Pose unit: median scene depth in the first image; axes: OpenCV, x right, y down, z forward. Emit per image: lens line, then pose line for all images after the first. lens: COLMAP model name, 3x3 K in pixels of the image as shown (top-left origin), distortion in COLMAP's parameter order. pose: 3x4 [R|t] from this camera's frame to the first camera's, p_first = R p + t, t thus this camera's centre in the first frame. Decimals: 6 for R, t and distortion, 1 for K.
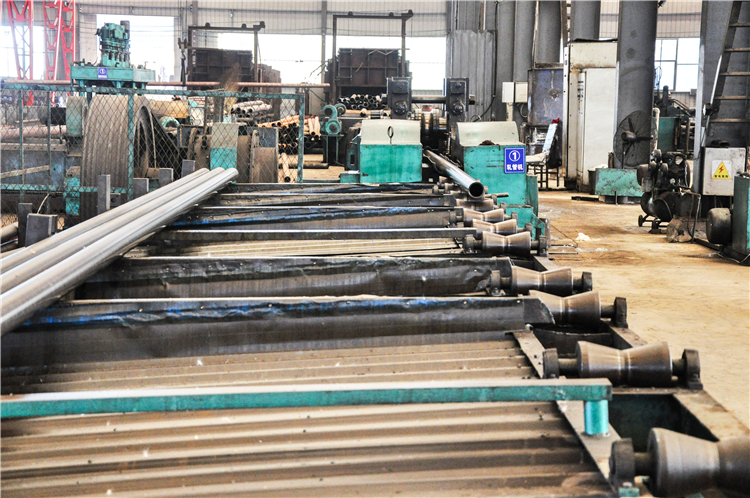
lens RADIAL K [[1684.6, 0, 375.4], [0, 1684.6, 249.6], [0, 0, 1]] dist [0.612180, 0.000000]
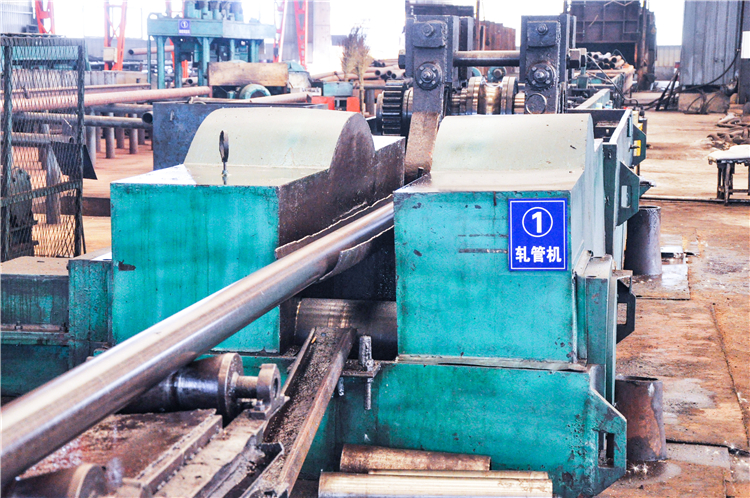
lens RADIAL K [[1604.4, 0, 373.9], [0, 1604.4, 249.2], [0, 0, 1]] dist [0.554348, 0.000000]
pose [[0.986322, 0.017218, -0.163928, 0.102798], [-0.012570, 0.999490, 0.029352, -0.058699], [0.164350, -0.026890, 0.986036, 0.663043]]
